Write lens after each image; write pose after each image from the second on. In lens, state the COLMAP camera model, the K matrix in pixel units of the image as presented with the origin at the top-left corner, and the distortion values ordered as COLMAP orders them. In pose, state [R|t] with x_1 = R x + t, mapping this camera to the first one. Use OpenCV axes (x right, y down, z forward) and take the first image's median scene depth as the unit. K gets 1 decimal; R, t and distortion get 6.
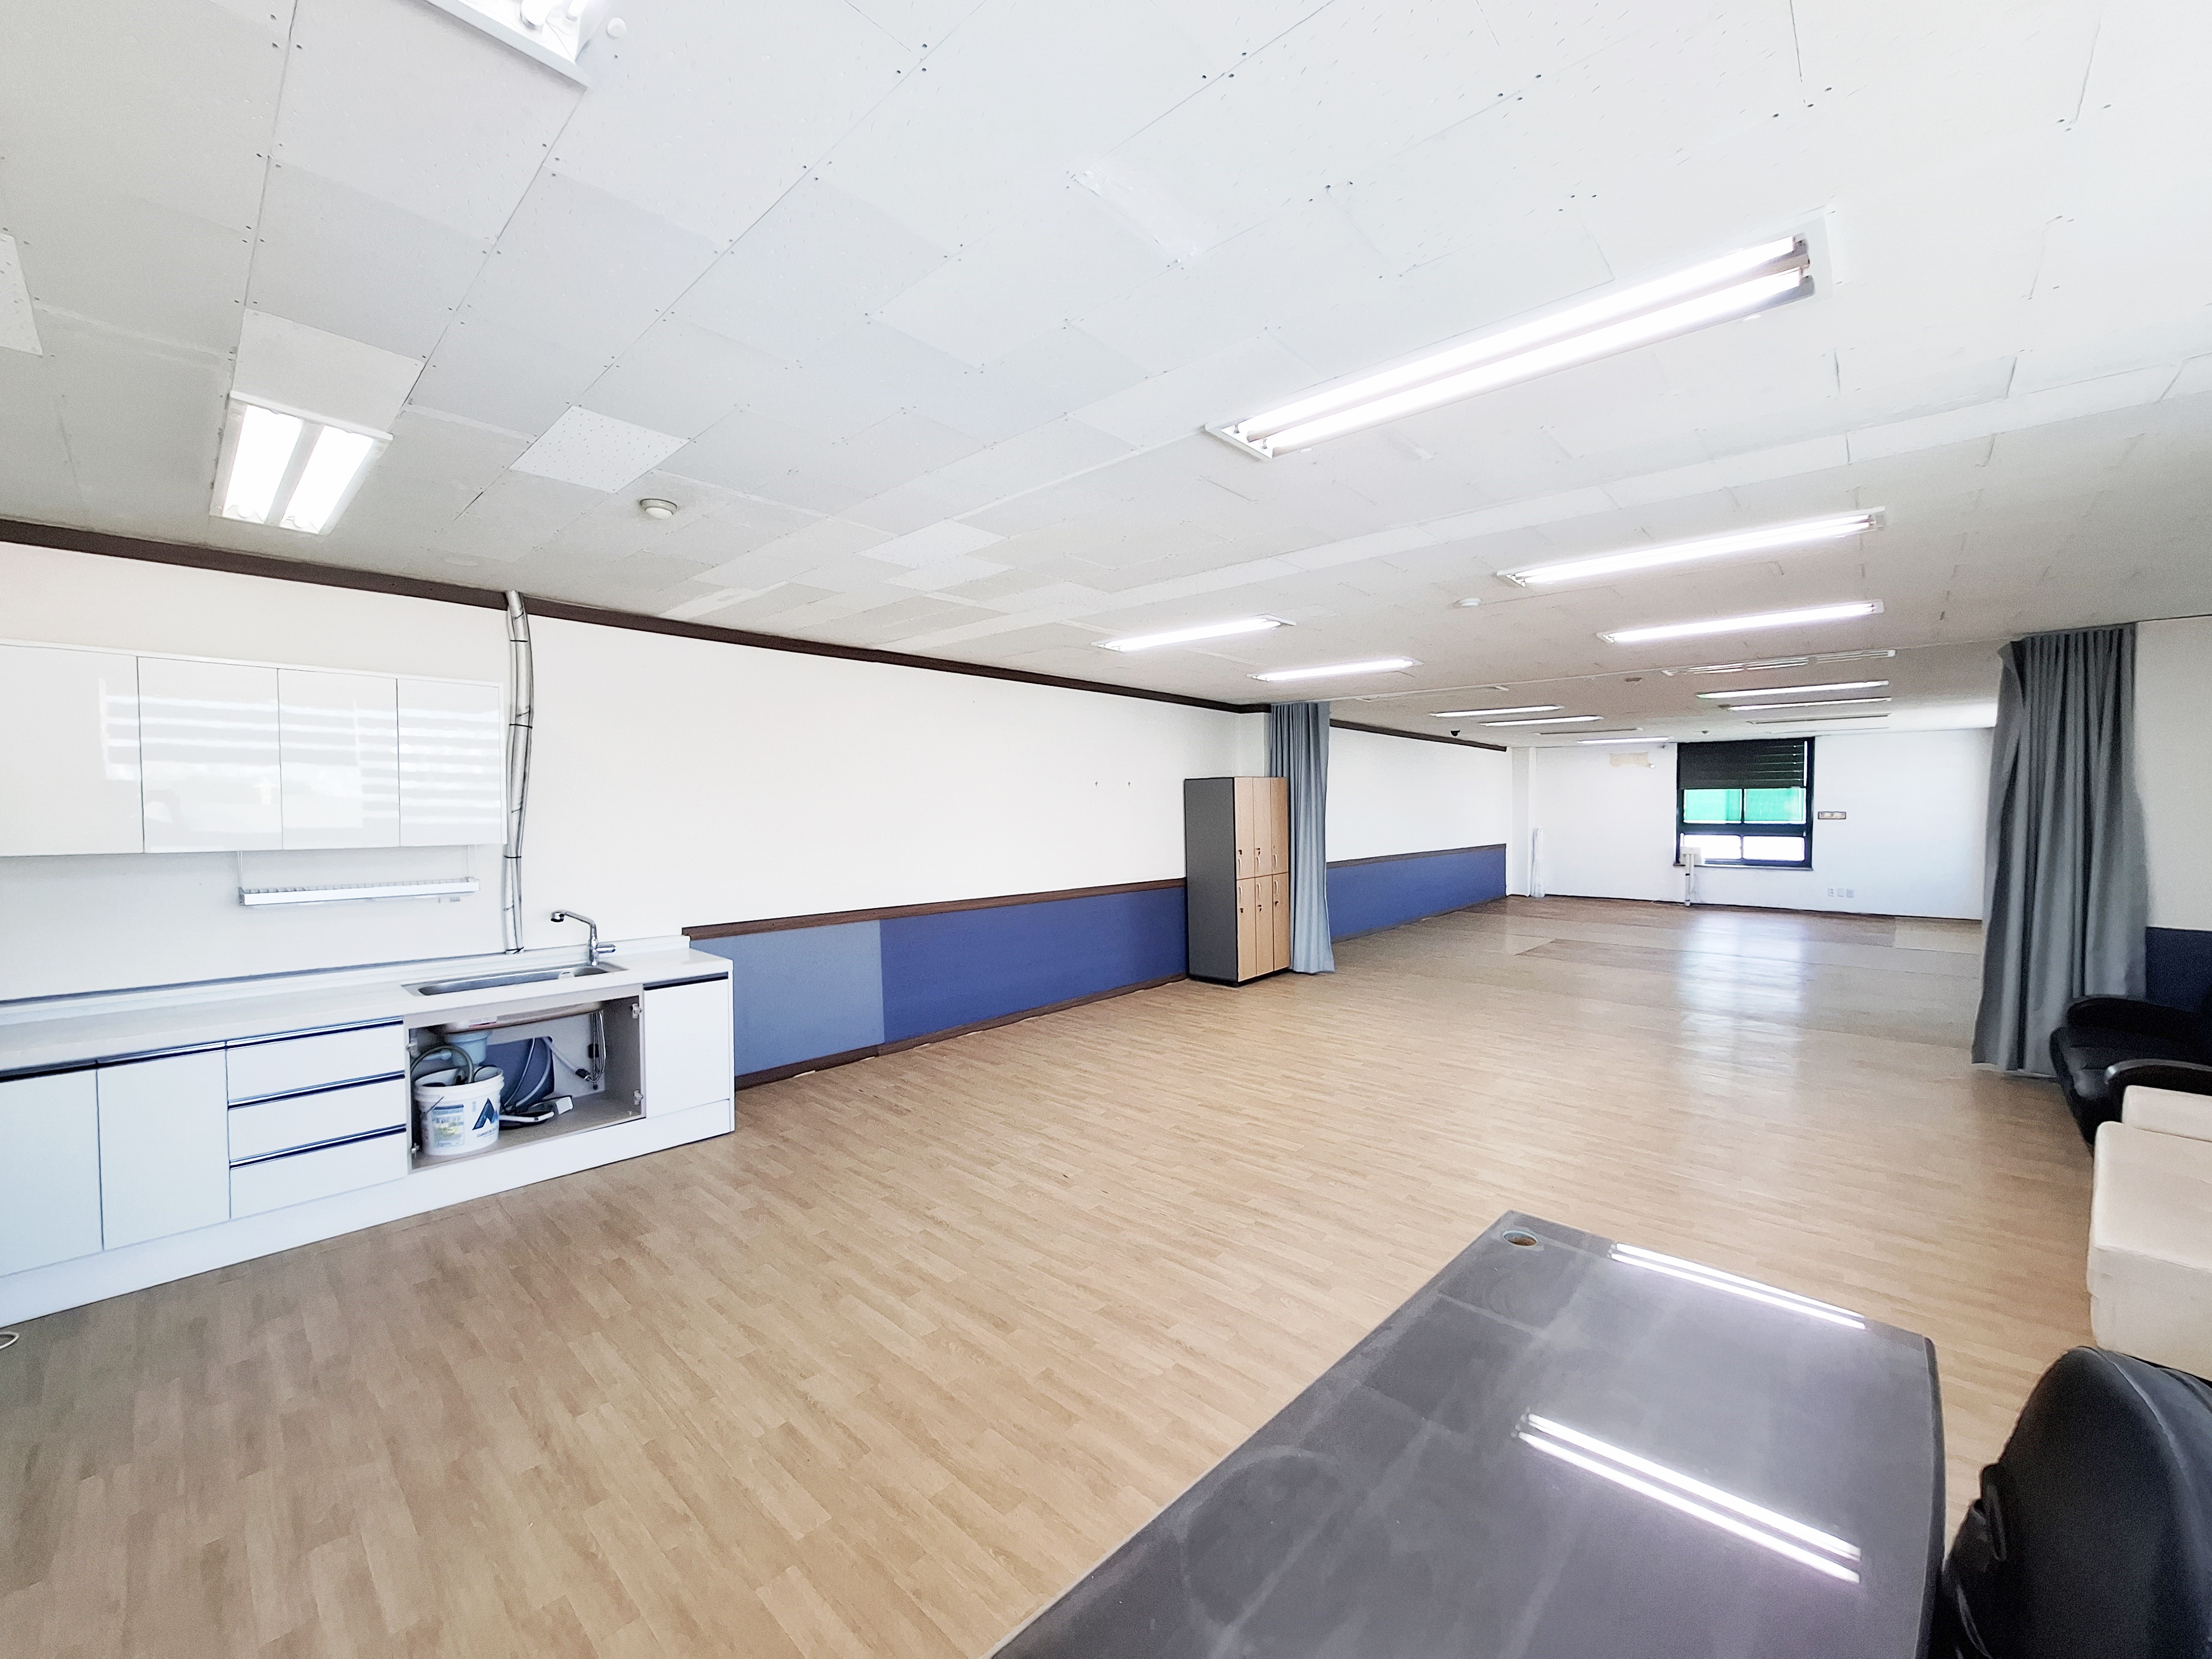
lens RADIAL K [[873.1, 0, 1103.8], [0, 873.1, 827.9], [0, 0, 1]] dist [-0.013141, 0.001949]
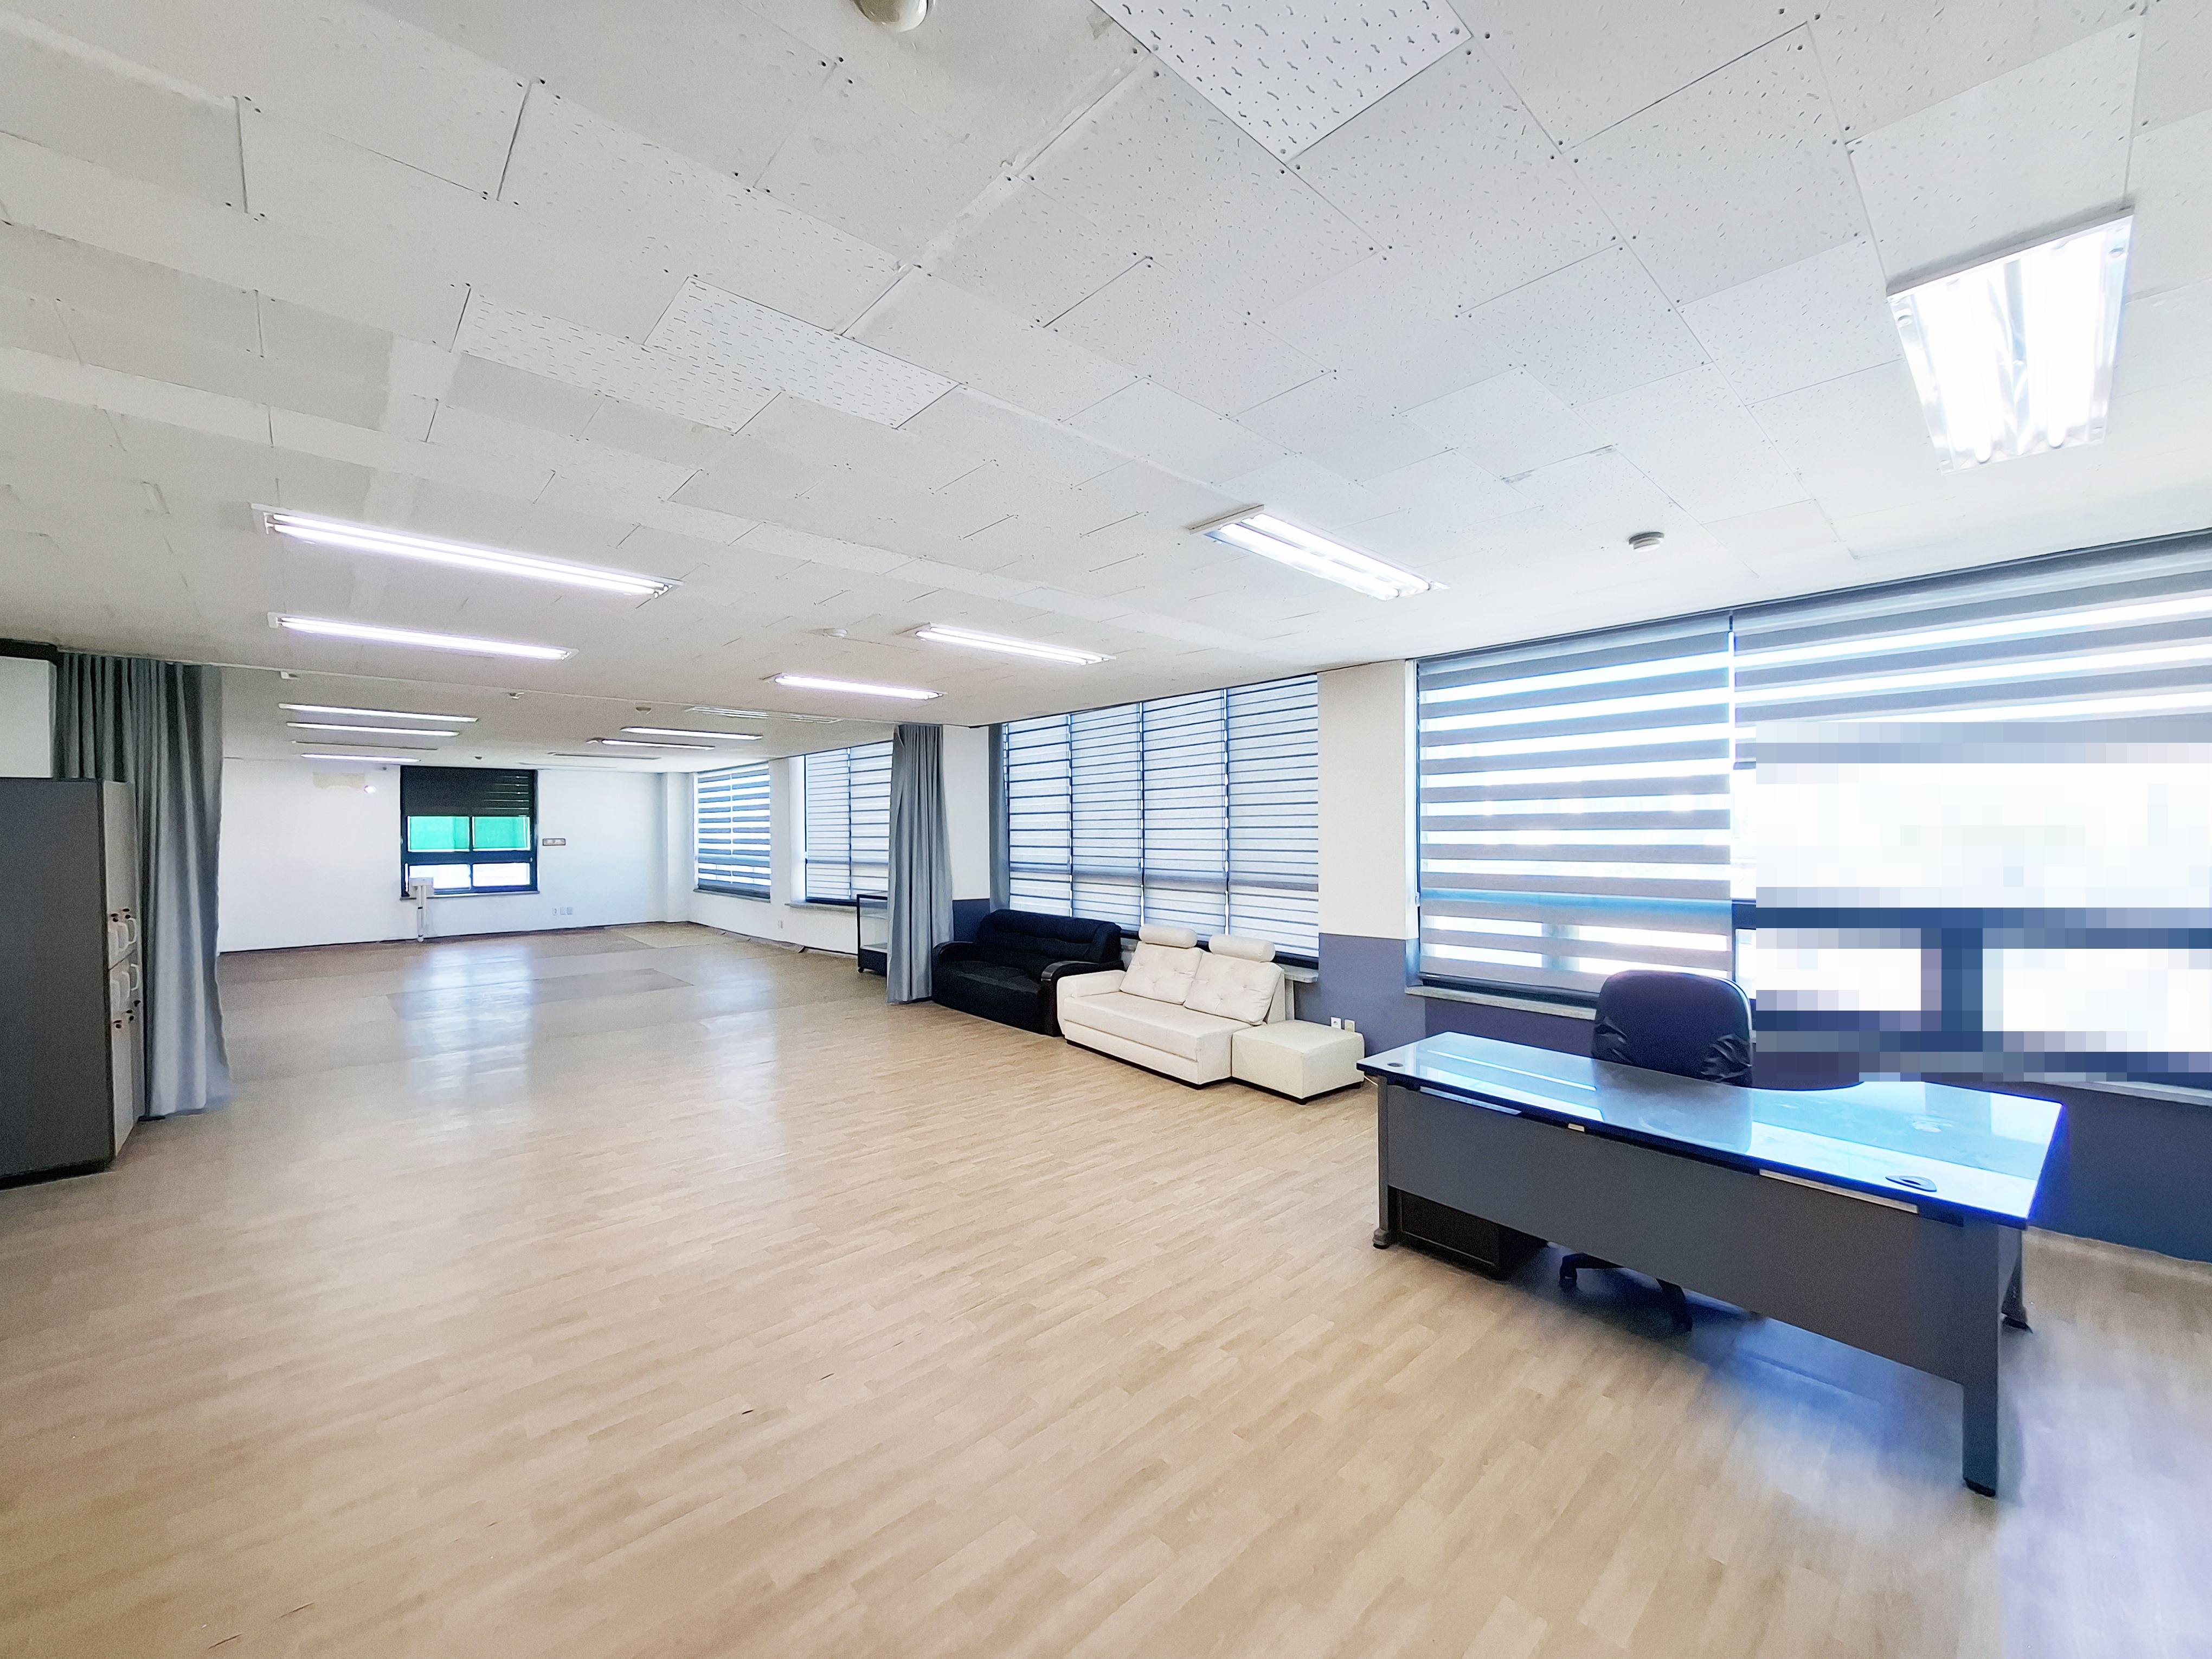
lens RADIAL K [[873.1, 0, 1093.2], [0, 873.1, 825.5], [0, 0, 1]] dist [-0.013141, 0.001949]
pose [[0.088390, 0.006197, 0.996067, -0.198046], [0.031435, 0.999465, -0.009008, -0.003686], [-0.995590, 0.032108, 0.088148, 0.207567]]
